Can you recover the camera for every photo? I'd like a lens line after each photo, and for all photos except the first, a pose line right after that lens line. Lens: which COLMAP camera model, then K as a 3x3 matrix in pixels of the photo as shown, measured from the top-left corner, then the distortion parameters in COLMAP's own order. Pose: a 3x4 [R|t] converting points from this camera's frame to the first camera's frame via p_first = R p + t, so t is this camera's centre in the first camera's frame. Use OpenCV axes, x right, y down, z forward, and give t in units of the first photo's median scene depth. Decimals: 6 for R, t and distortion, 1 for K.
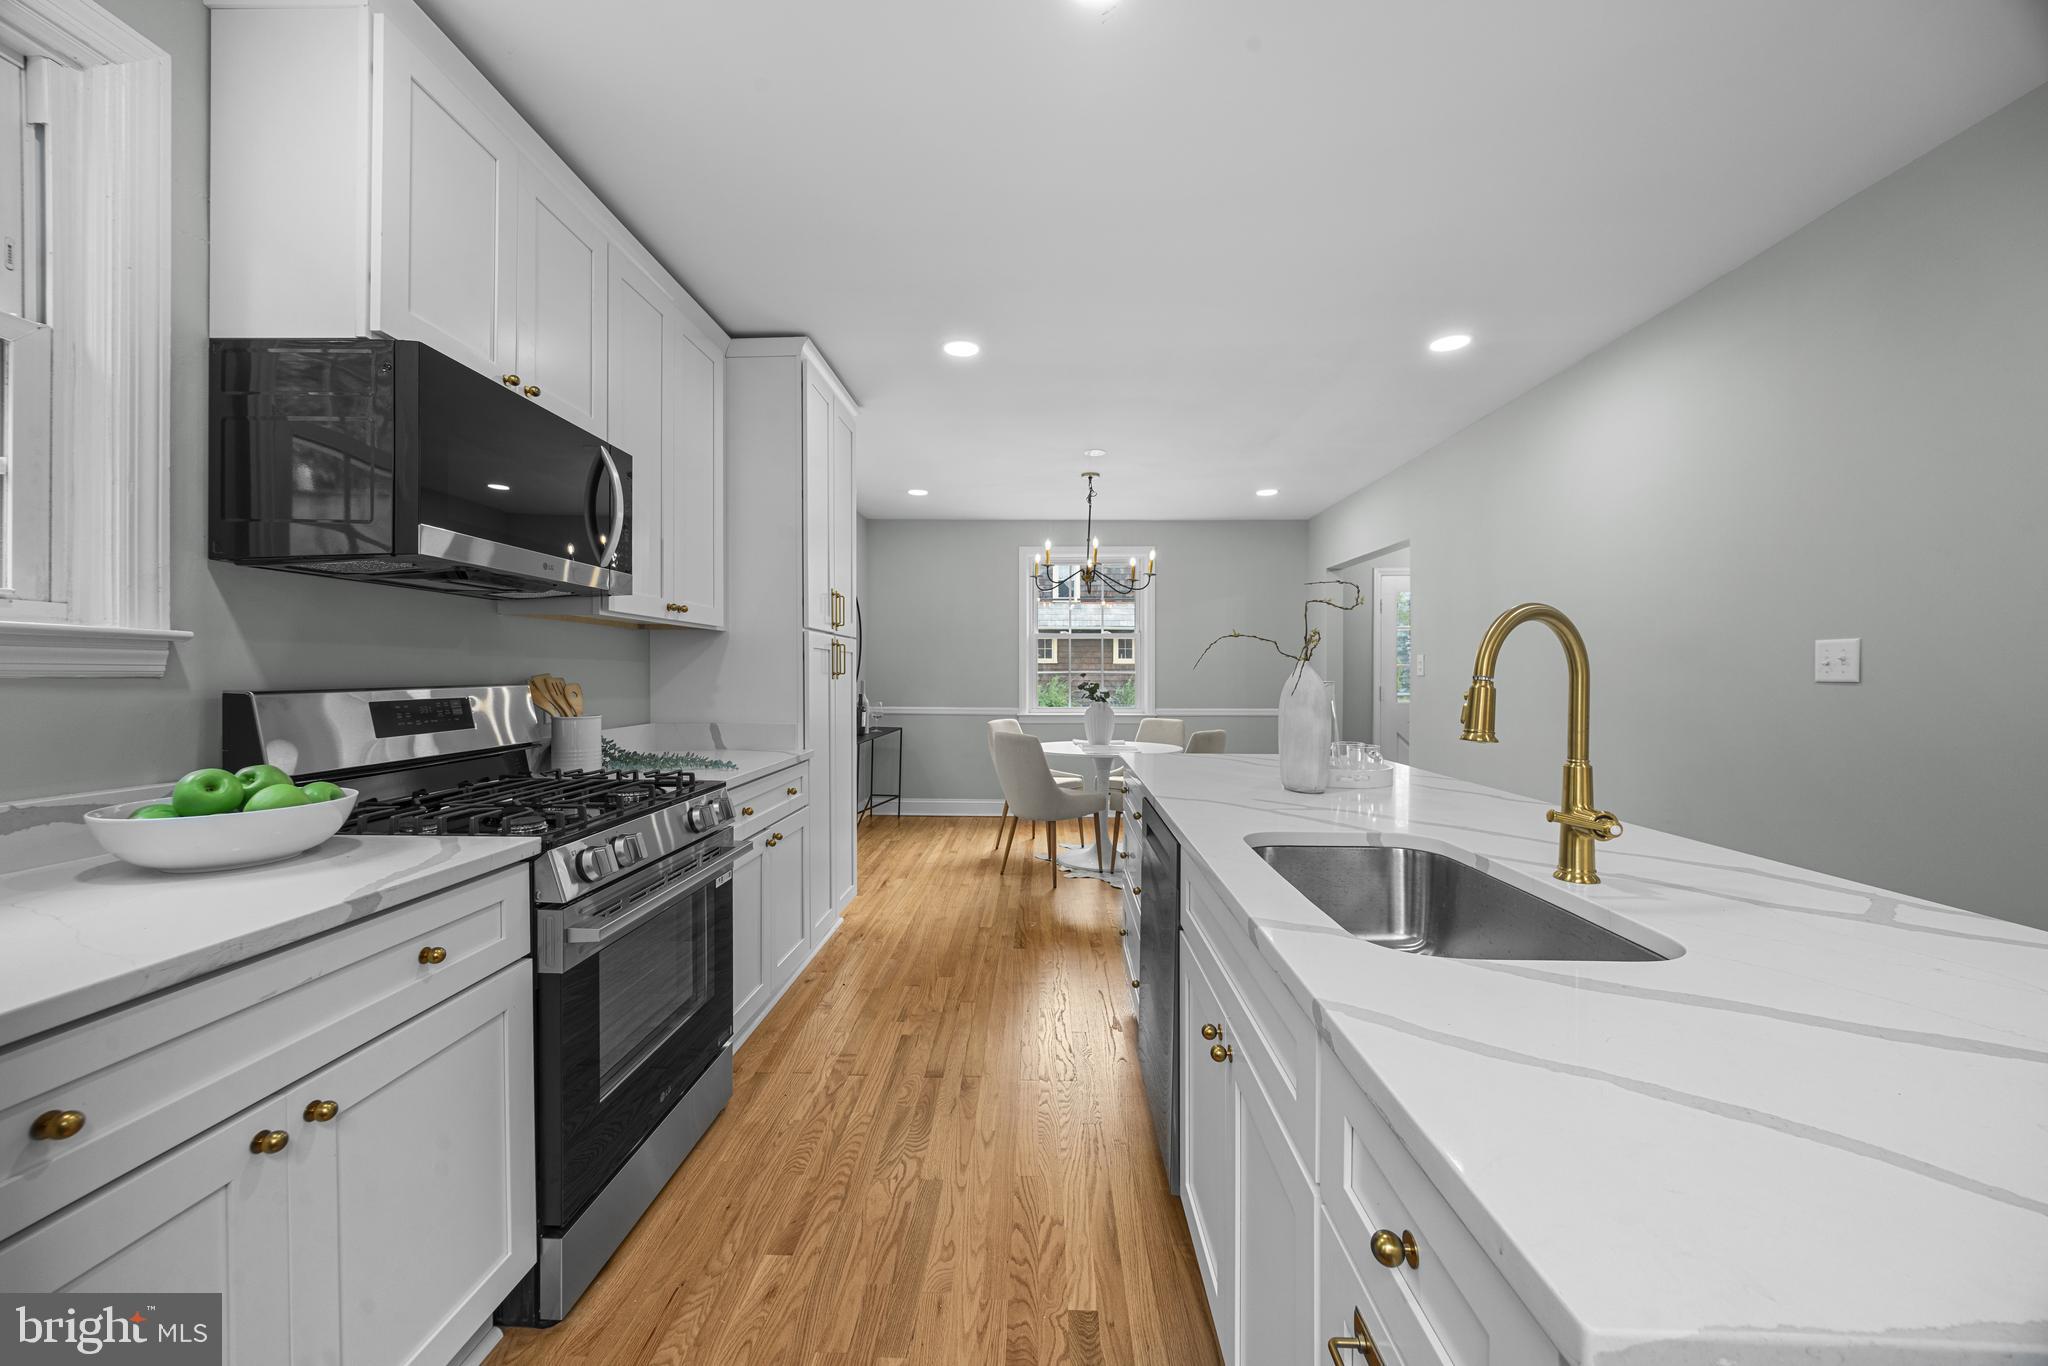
lens RADIAL K [[774.9, 0, 1021.6], [0, 774.9, 687.6], [0, 0, 1]] dist [-0.003801, -0.000086]
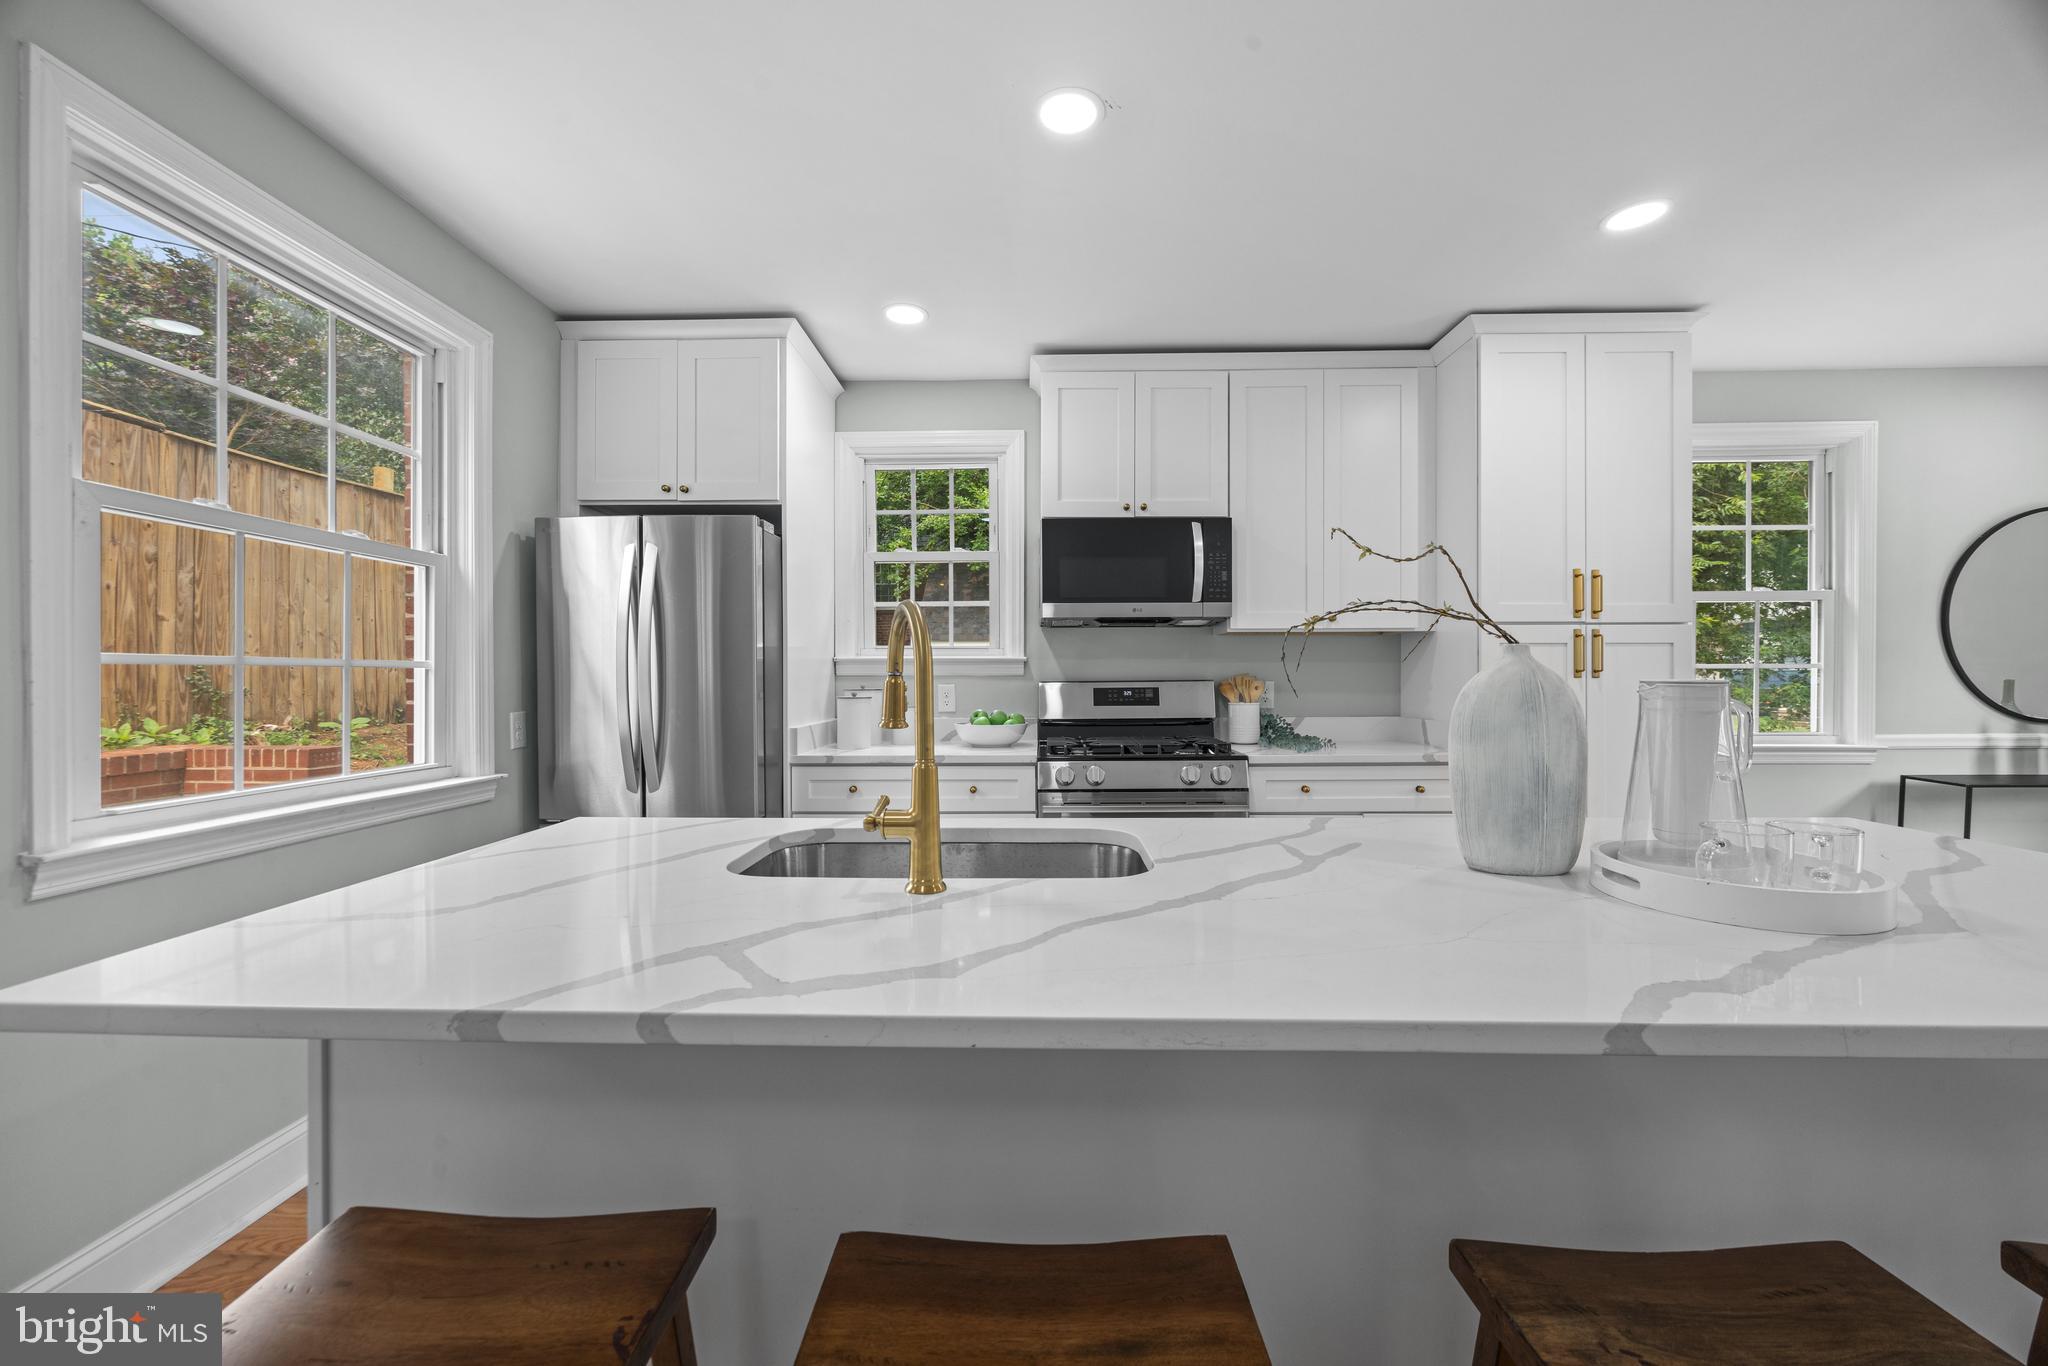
lens RADIAL K [[774.9, 0, 1013.2], [0, 774.9, 673.9], [0, 0, 1]] dist [-0.003801, -0.000086]
pose [[0.010644, -0.006537, -0.999922, 0.753345], [-0.014078, 0.999879, -0.006687, -0.001099], [0.999844, 0.014148, 0.010551, 0.496433]]
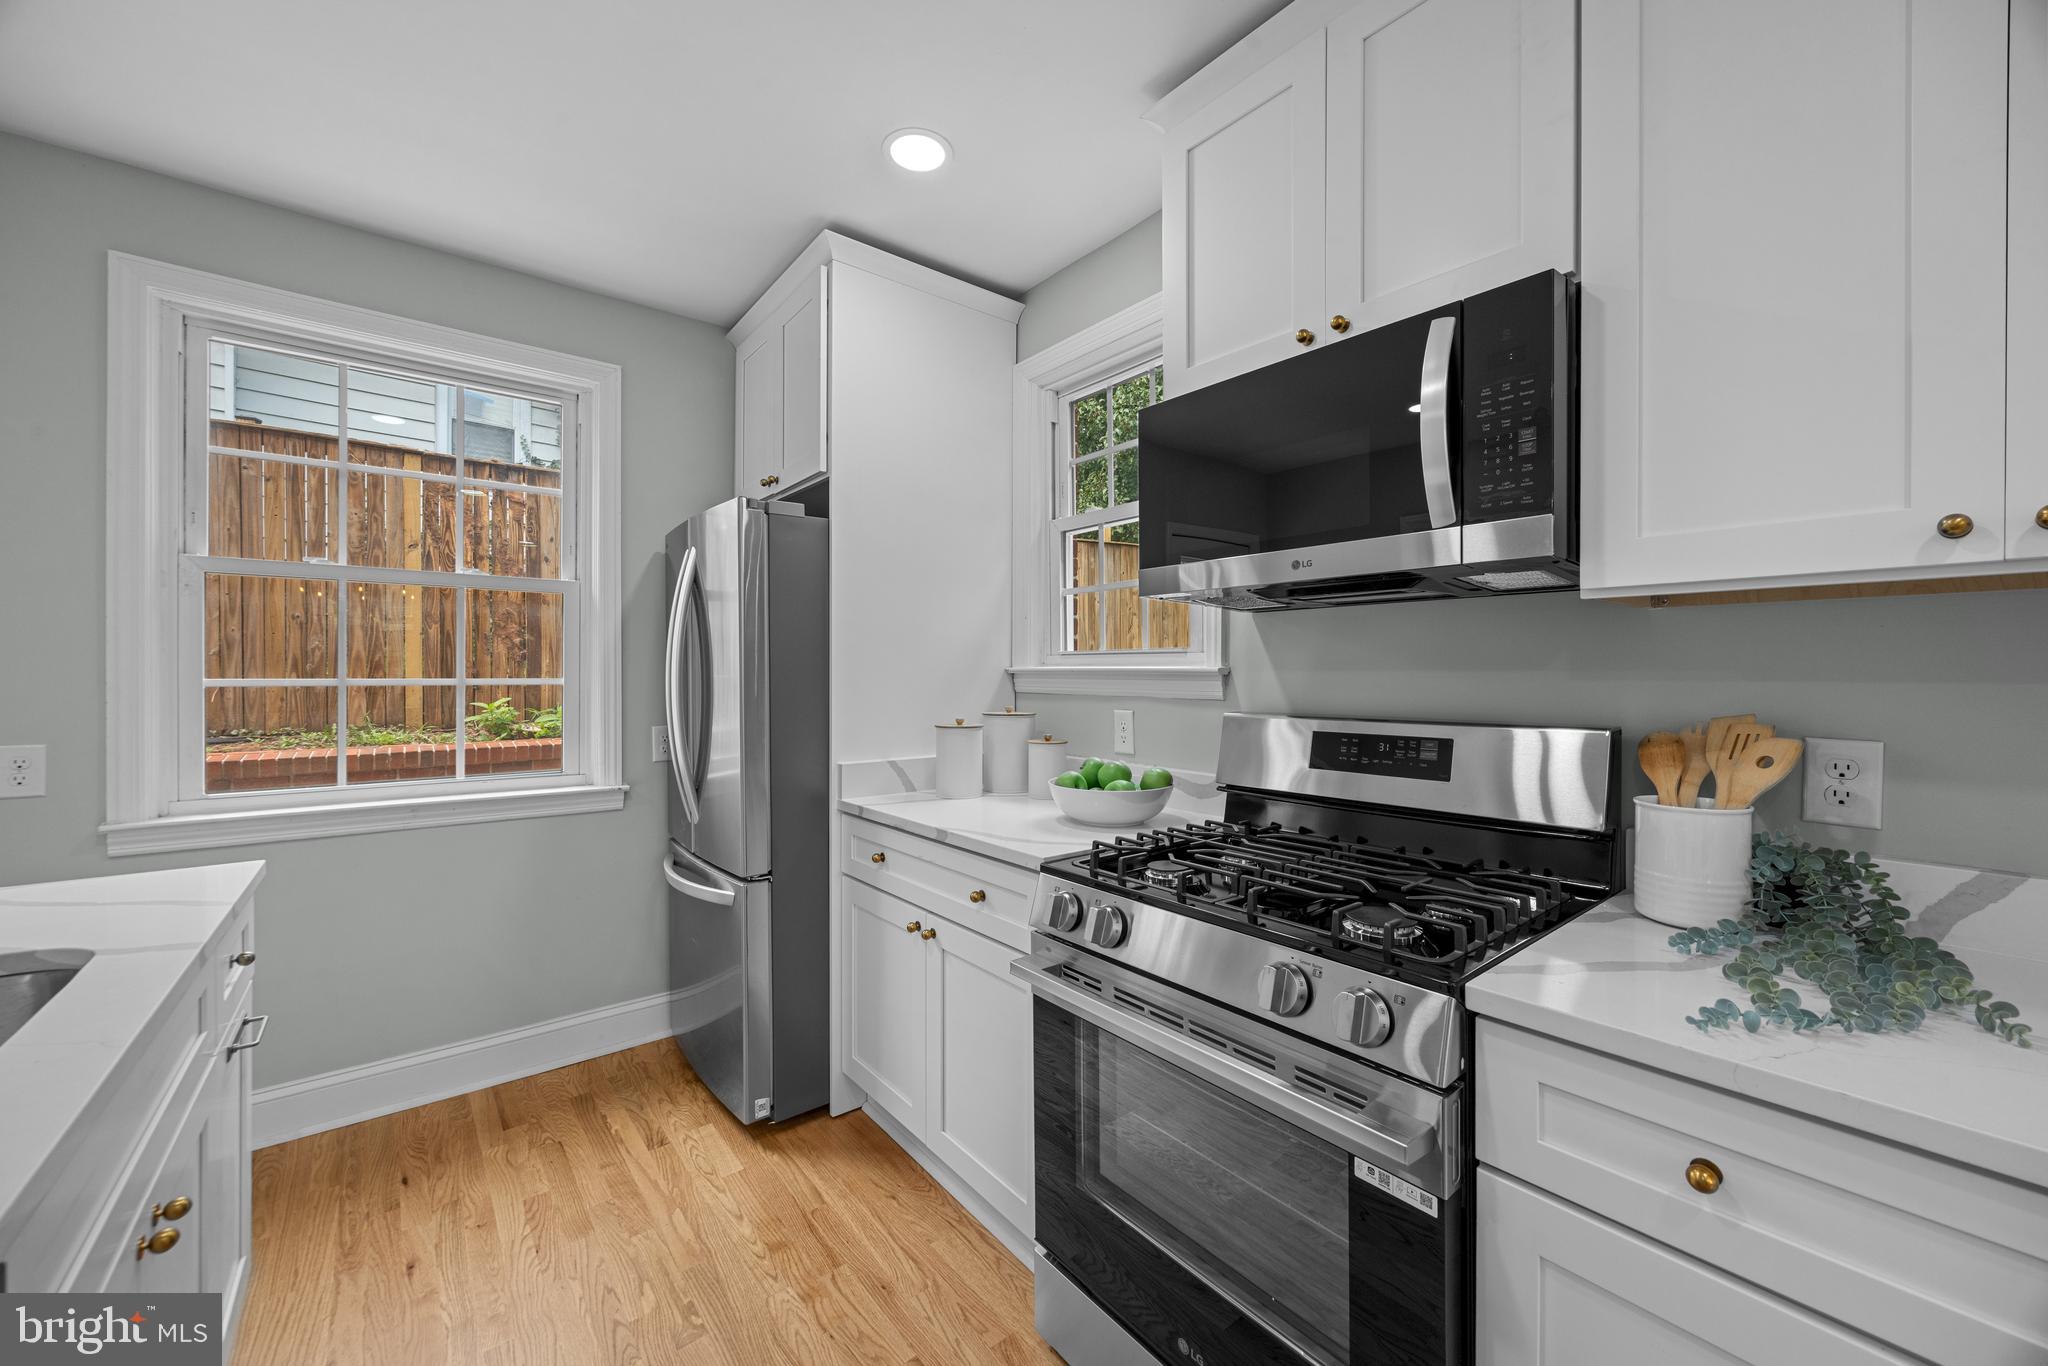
lens RADIAL K [[774.9, 0, 1023.3], [0, 774.9, 674.0], [0, 0, 1]] dist [-0.003801, -0.000086]
pose [[-0.756084, -0.002021, -0.654471, 0.053155], [-0.014324, 0.999807, 0.013459, -0.039831], [0.654317, 0.019551, -0.755967, 0.969203]]
